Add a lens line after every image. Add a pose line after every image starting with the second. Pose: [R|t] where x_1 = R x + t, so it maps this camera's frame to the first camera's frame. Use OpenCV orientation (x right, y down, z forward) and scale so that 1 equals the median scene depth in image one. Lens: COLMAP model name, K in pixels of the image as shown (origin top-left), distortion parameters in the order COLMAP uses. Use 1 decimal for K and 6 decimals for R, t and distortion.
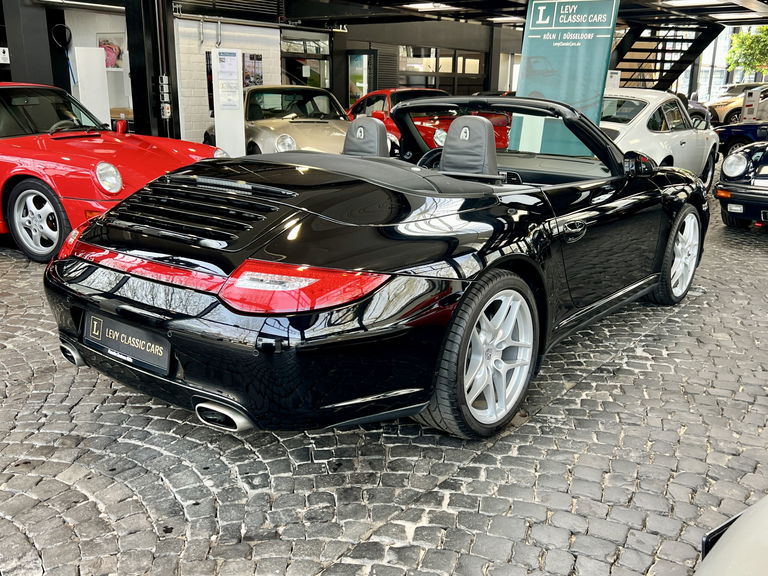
lens RADIAL K [[754.2, 0, 396.8], [0, 754.2, 292.8], [0, 0, 1]] dist [0.019863, 0.000000]
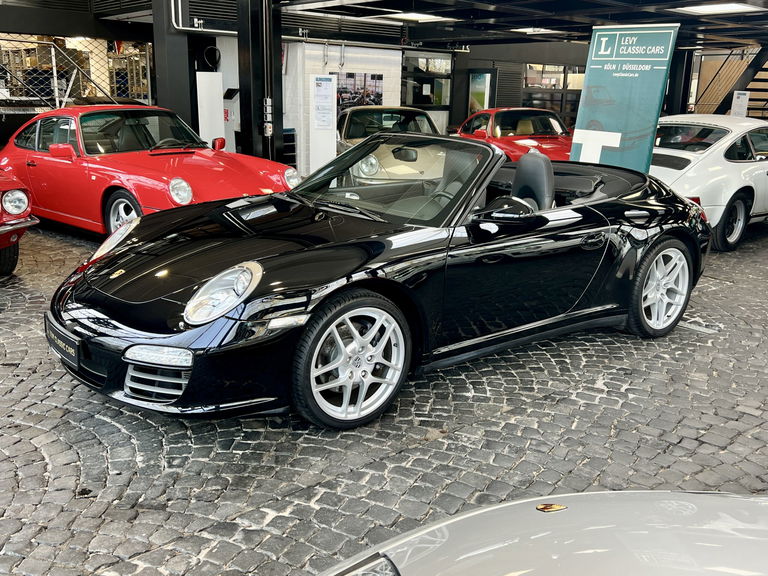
lens RADIAL K [[742.0, 0, 394.3], [0, 742.0, 283.9], [0, 0, 1]] dist [0.022911, 0.000000]
pose [[0.974990, 0.065238, -0.212457, 0.273548], [-0.069001, 0.997563, -0.010337, -0.030921], [0.211265, 0.024739, 0.977116, -0.061510]]
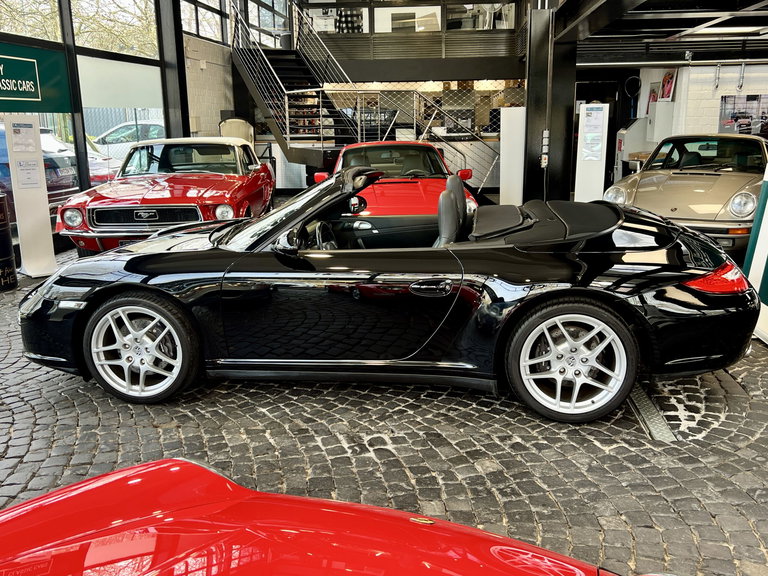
lens RADIAL K [[742.0, 0, 388.5], [0, 742.0, 285.7], [0, 0, 1]] dist [0.022911, 0.000000]
pose [[0.516101, 0.165774, -0.840333, 1.176441], [-0.202347, 0.976919, 0.068445, -0.192474], [0.832284, 0.134714, 0.537732, 0.519013]]
